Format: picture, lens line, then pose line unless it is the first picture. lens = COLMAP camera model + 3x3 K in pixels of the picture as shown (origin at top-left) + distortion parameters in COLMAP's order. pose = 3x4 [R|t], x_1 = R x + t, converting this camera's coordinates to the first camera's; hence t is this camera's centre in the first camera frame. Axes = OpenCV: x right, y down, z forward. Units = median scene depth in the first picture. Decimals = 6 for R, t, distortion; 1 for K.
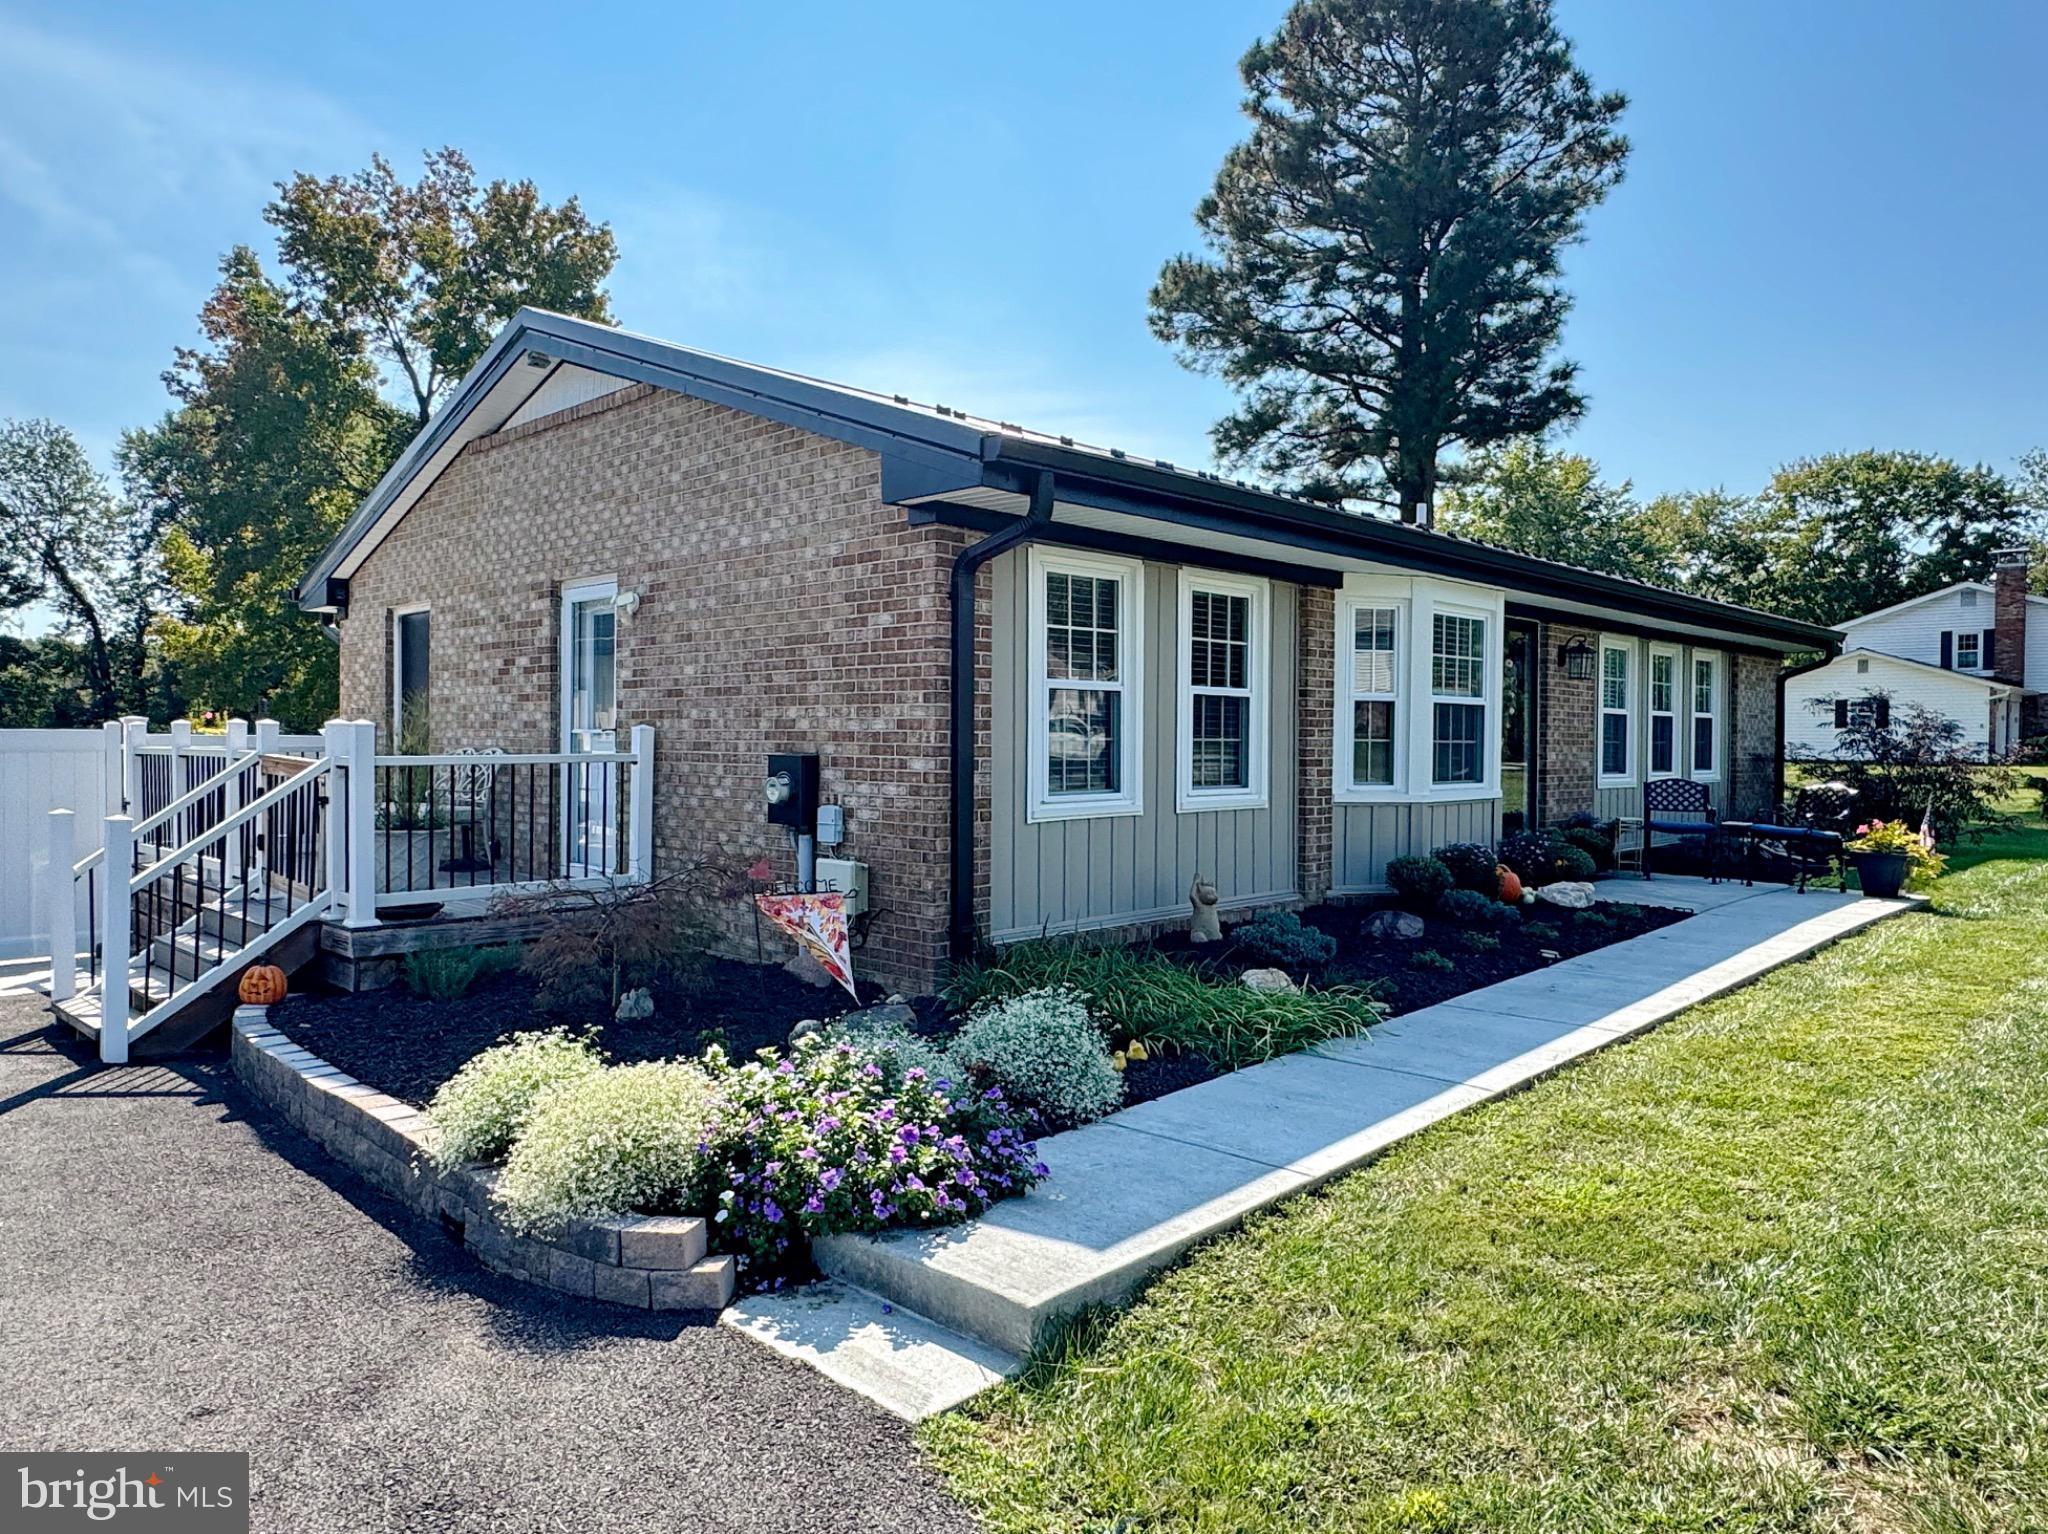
lens RADIAL K [[1342.2, 0, 1055.6], [0, 1342.2, 727.9], [0, 0, 1]] dist [0.002030, 0.002652]
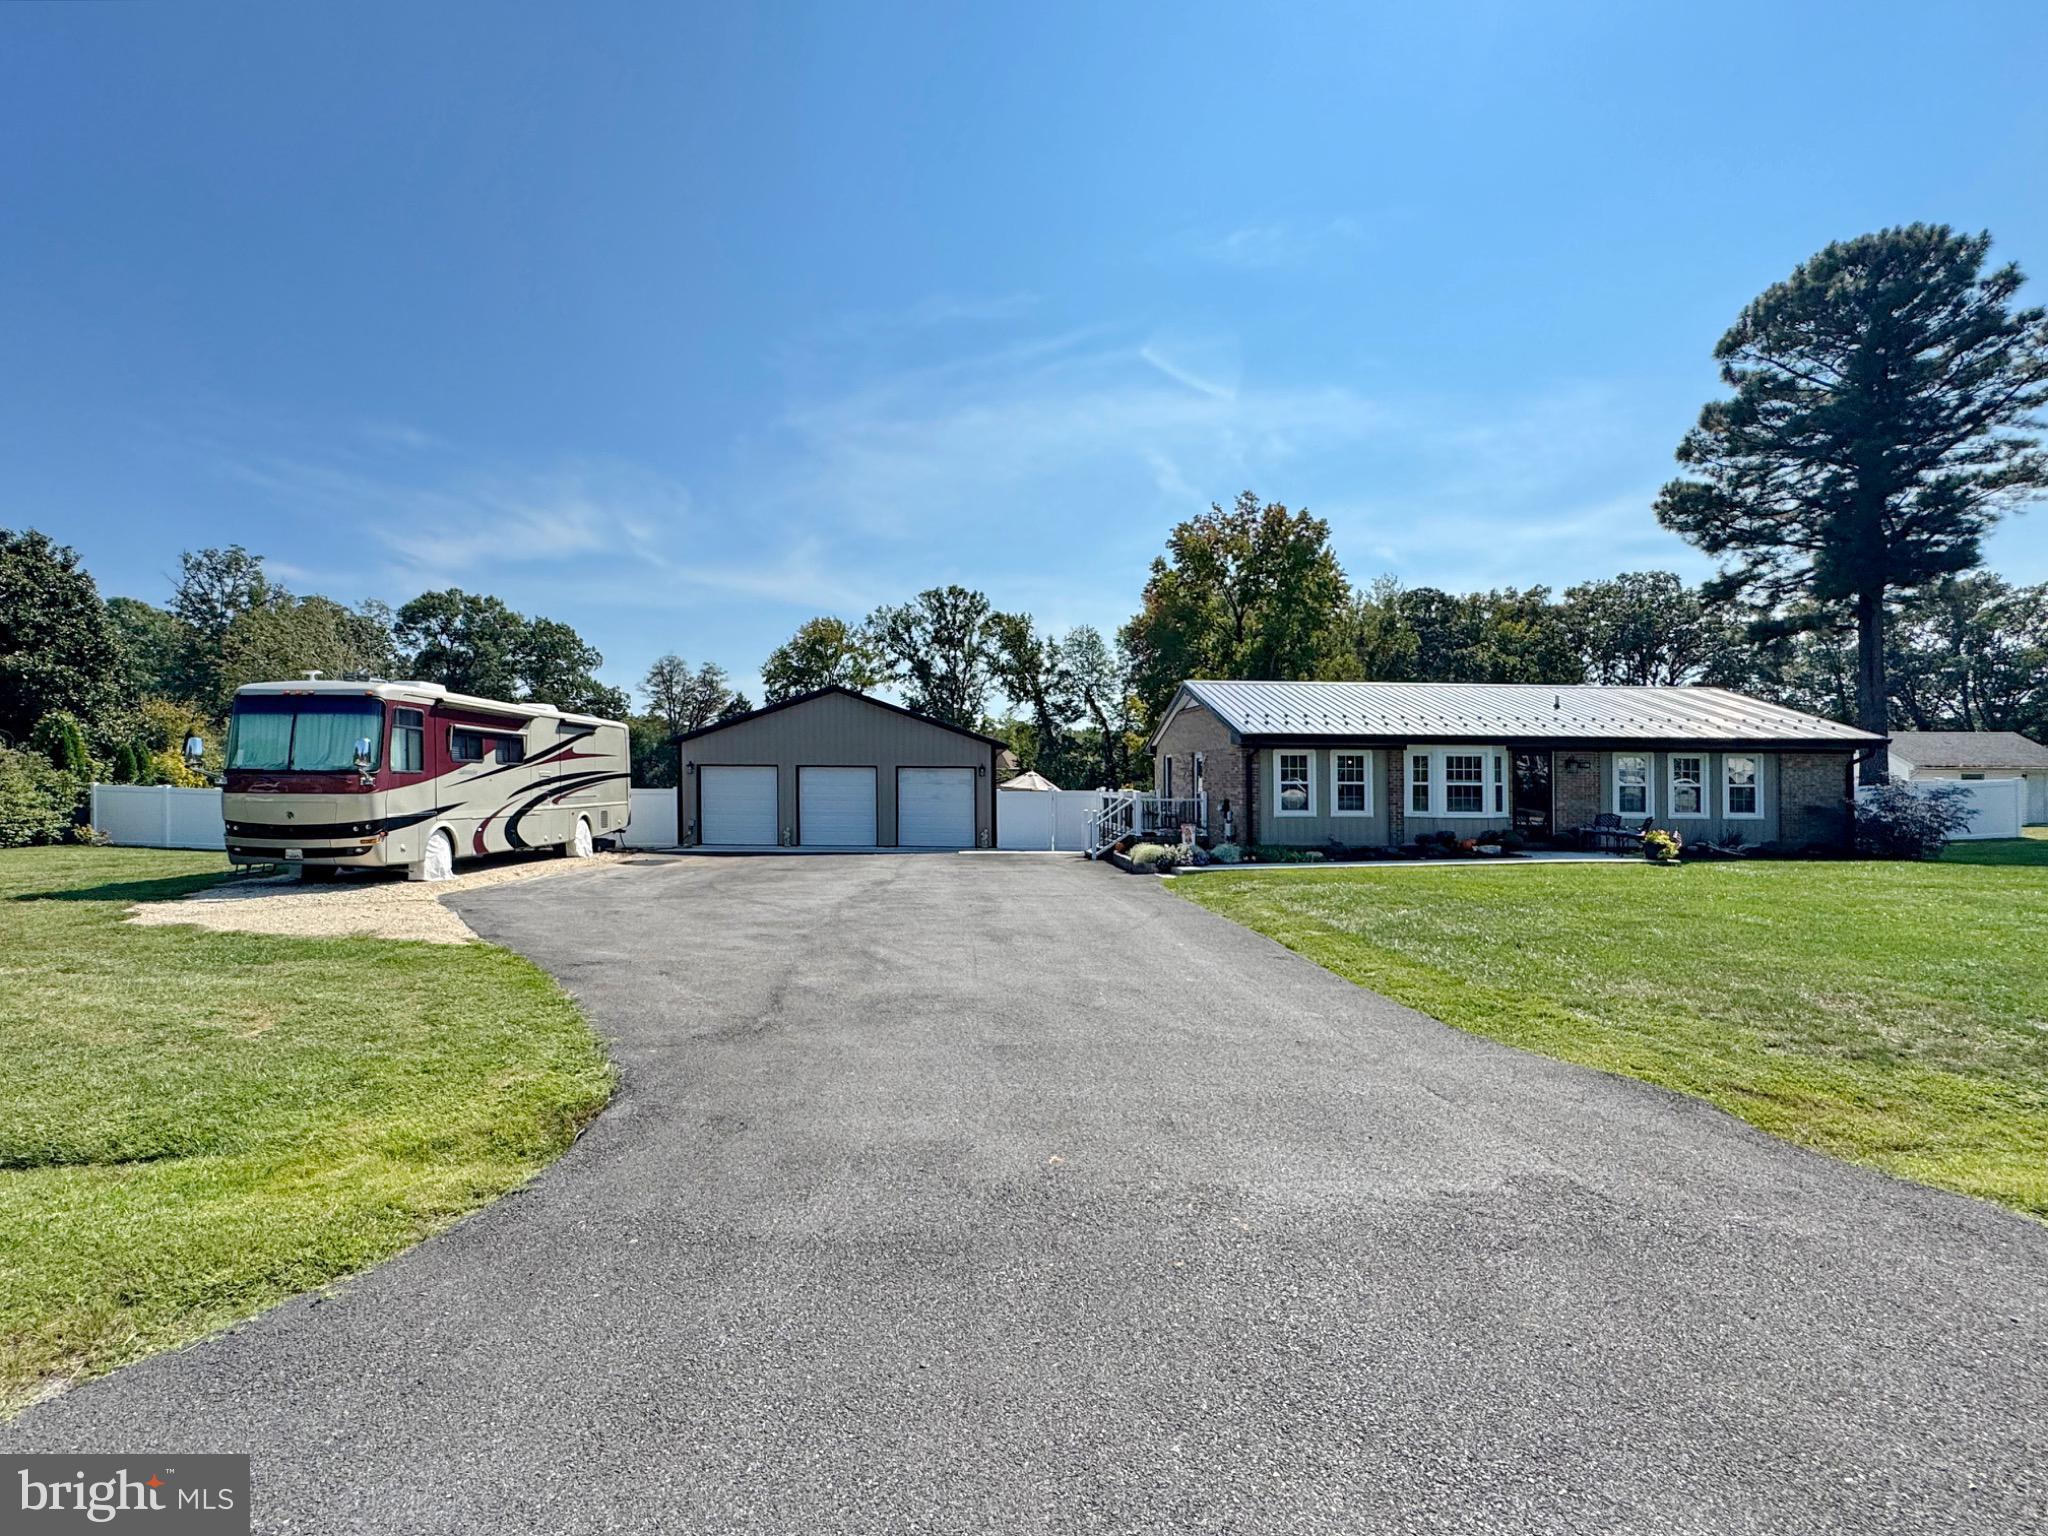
lens RADIAL K [[960.0, 0, 967.5], [0, 960.0, 774.9], [0, 0, 1]] dist [-0.003122, -0.000644]
pose [[0.719393, -0.005417, -0.694582, 0.844851], [0.002812, 0.999984, -0.004886, -0.028673], [0.694597, 0.001562, 0.719397, -1.112001]]
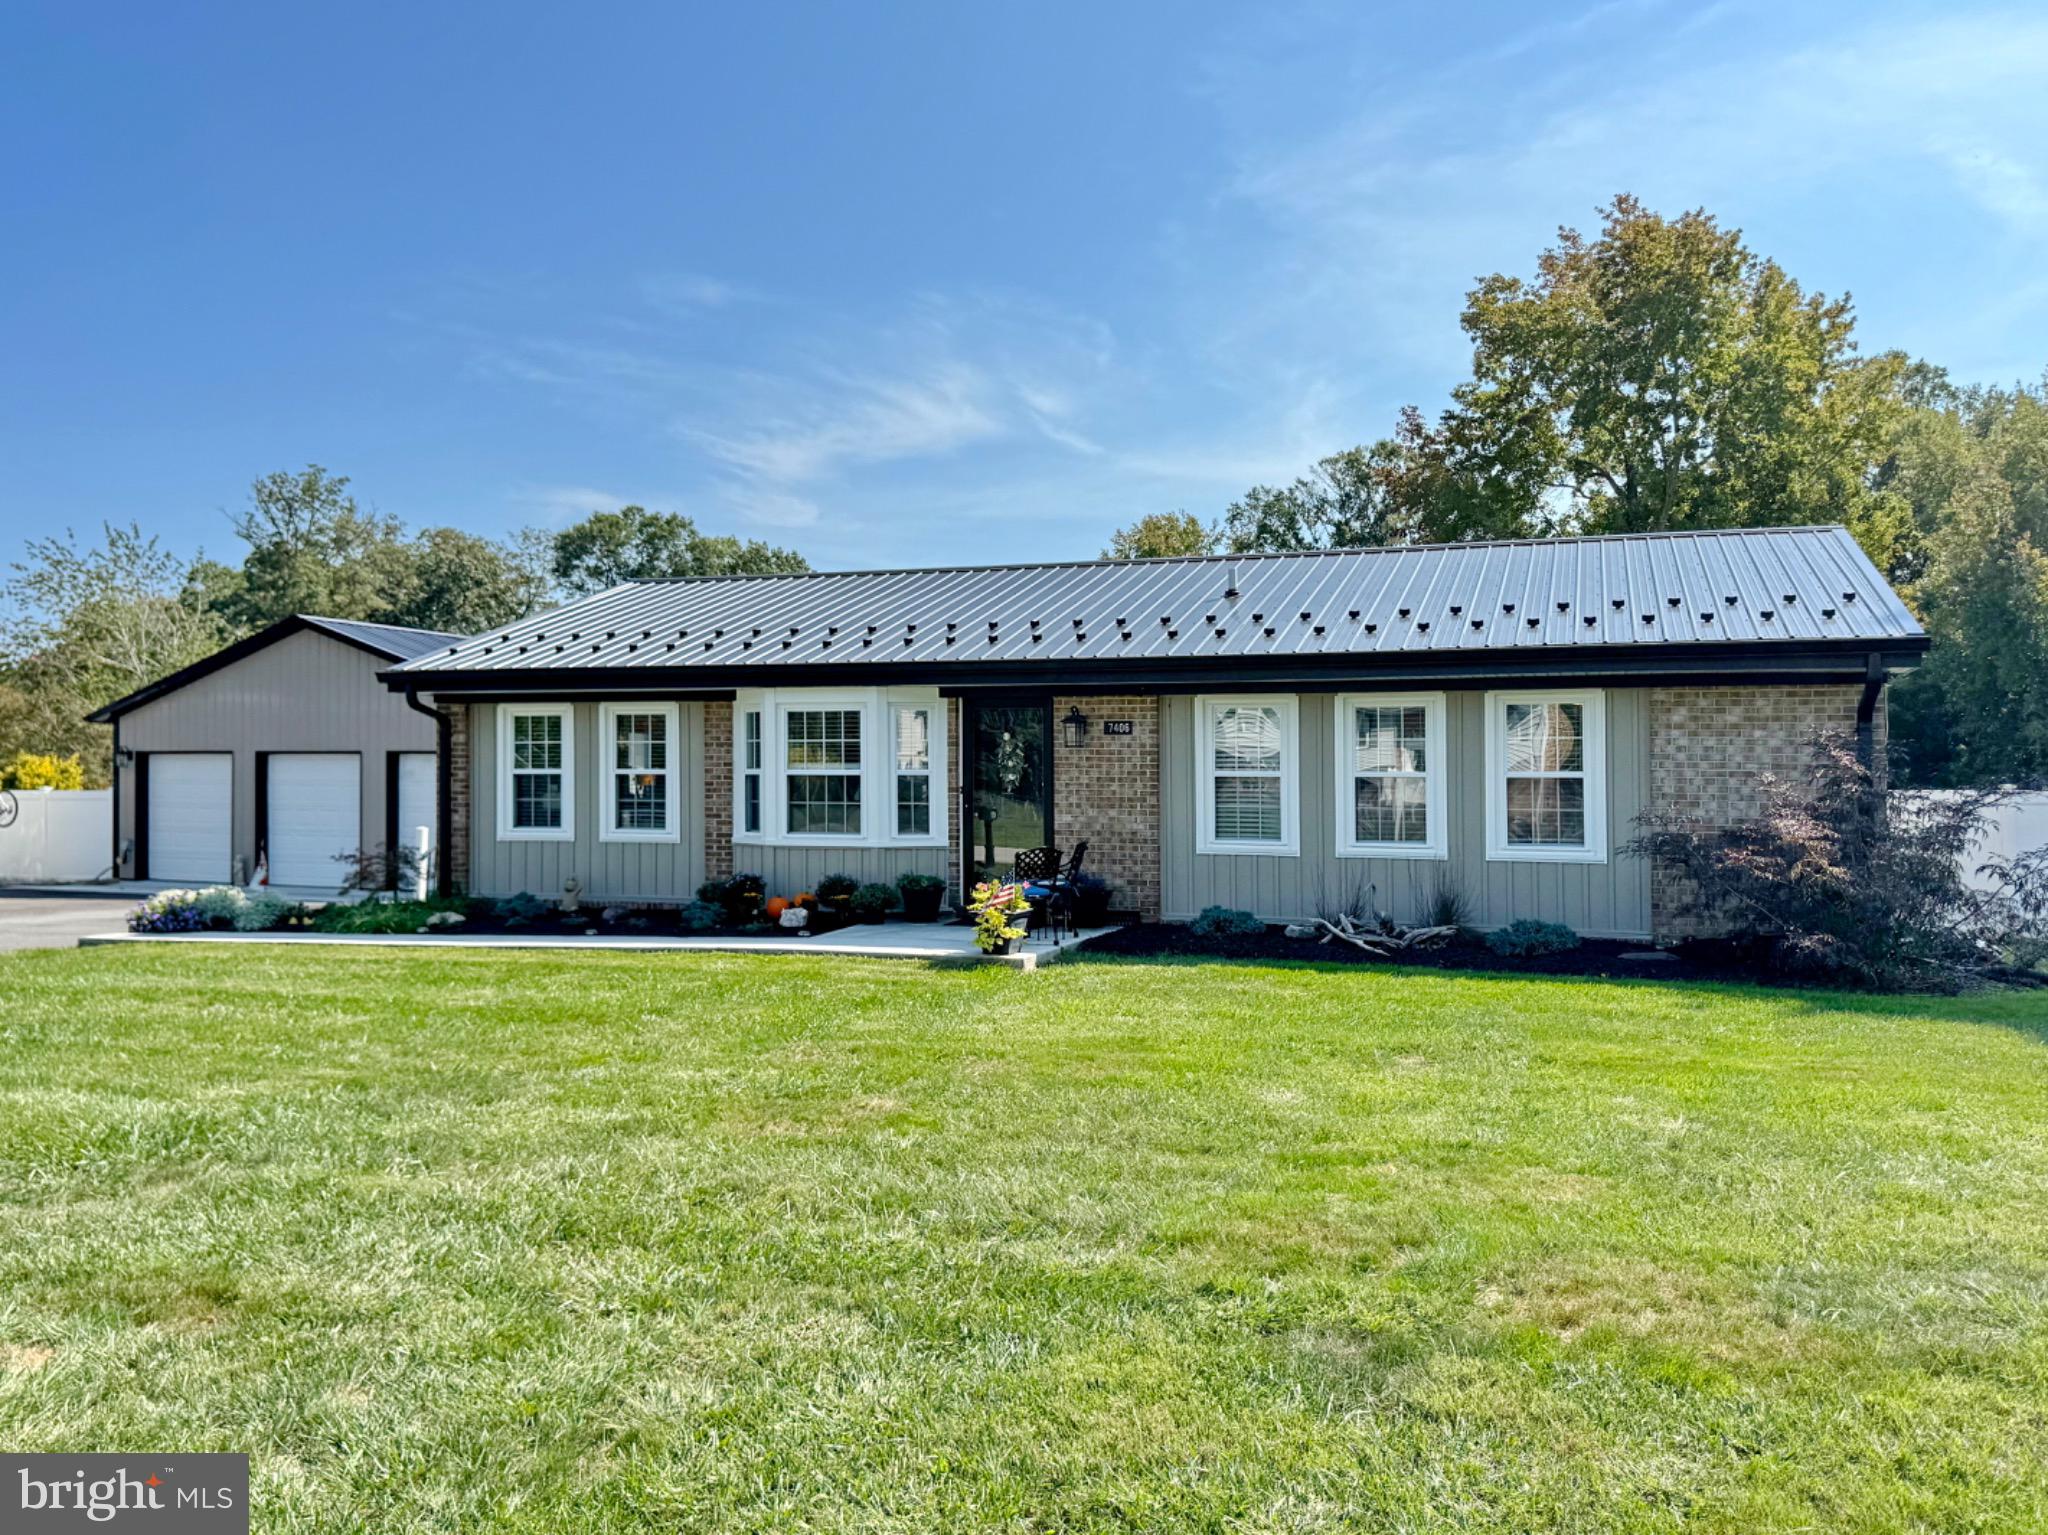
lens RADIAL K [[1580.1, 0, 1002.7], [0, 1580.1, 763.8], [0, 0, 1]] dist [0.107641, -0.170893]
pose [[0.402352, -0.016549, -0.915335, 1.563934], [0.003061, 0.999855, -0.016732, -0.001763], [0.915480, 0.003930, 0.402345, 0.449681]]
